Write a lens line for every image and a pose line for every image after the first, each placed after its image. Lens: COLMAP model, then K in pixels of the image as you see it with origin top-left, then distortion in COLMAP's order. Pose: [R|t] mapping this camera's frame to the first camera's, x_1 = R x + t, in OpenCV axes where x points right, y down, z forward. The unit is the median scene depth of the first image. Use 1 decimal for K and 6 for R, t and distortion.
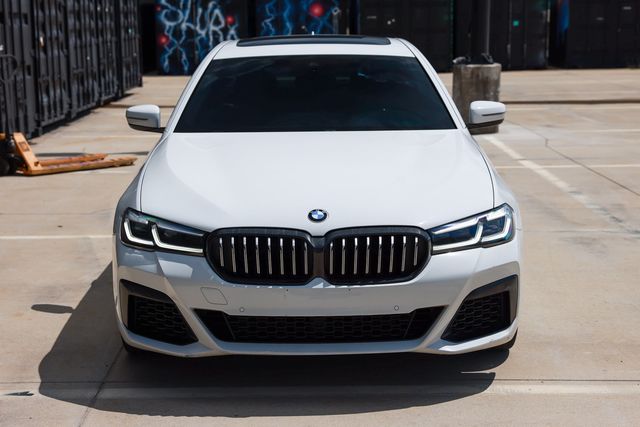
lens RADIAL K [[1121.2, 0, 320.1], [0, 1121.2, 214.9], [0, 0, 1]] dist [0.107654, 0.000000]
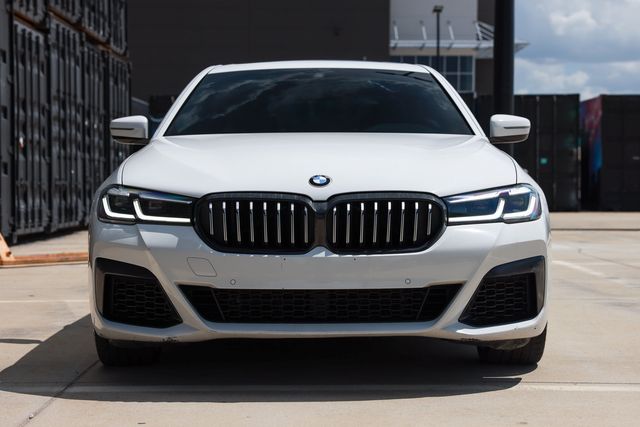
lens RADIAL K [[1249.3, 0, 340.0], [0, 1249.3, 211.8], [0, 0, 1]] dist [0.161537, 0.000000]
pose [[0.999951, 0.006271, 0.007604, 0.006316], [-0.005070, 0.988856, -0.148786, 0.166693], [-0.008452, 0.148741, 0.988840, 0.016042]]
